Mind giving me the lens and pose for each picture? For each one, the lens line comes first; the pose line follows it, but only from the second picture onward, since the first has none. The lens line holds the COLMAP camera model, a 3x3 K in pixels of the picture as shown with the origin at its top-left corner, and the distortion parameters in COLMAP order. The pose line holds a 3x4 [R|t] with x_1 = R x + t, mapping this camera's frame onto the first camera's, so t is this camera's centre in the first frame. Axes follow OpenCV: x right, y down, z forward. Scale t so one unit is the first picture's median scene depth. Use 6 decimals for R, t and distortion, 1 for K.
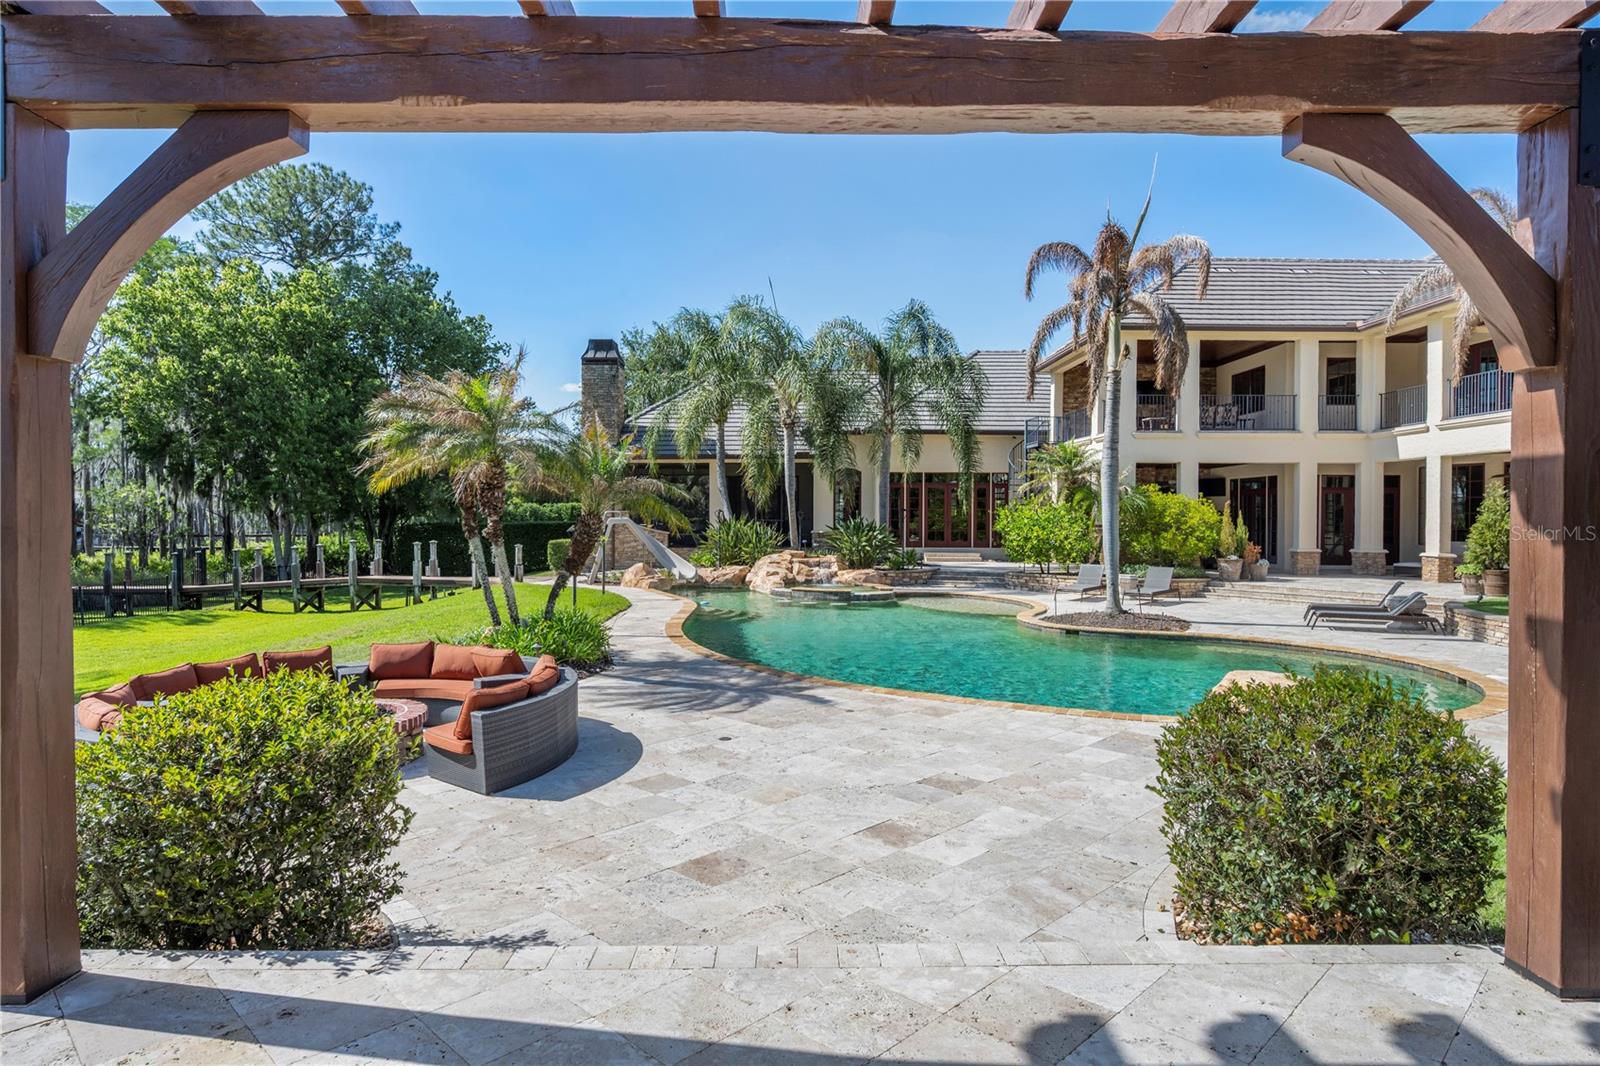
lens RADIAL K [[923.8, 0, 800.0], [0, 923.8, 533.0], [0, 0, 1]] dist [-0.000778, 0.000057]
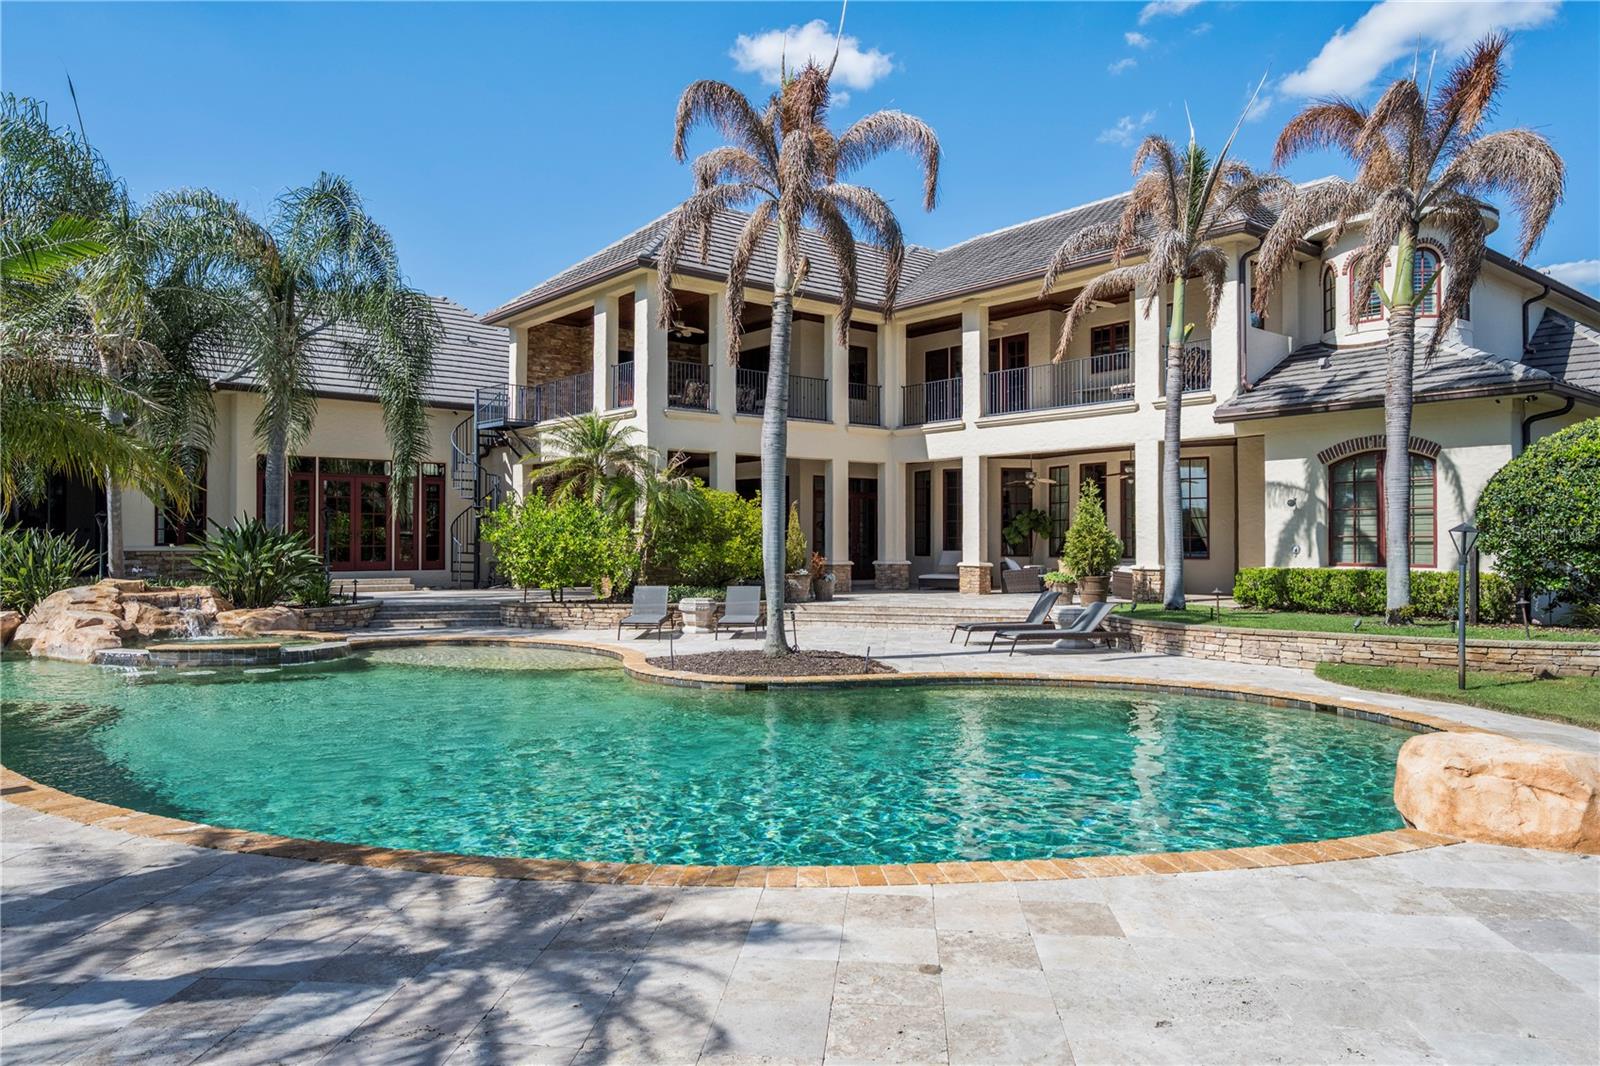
lens RADIAL K [[1050.3, 0, 799.6], [0, 1050.3, 566.7], [0, 0, 1]] dist [0.004355, 0.001046]
pose [[0.779305, -0.018203, 0.626380, -0.087781], [0.013936, 0.999834, 0.011717, 0.010280], [-0.626489, -0.000402, 0.779430, 0.269100]]
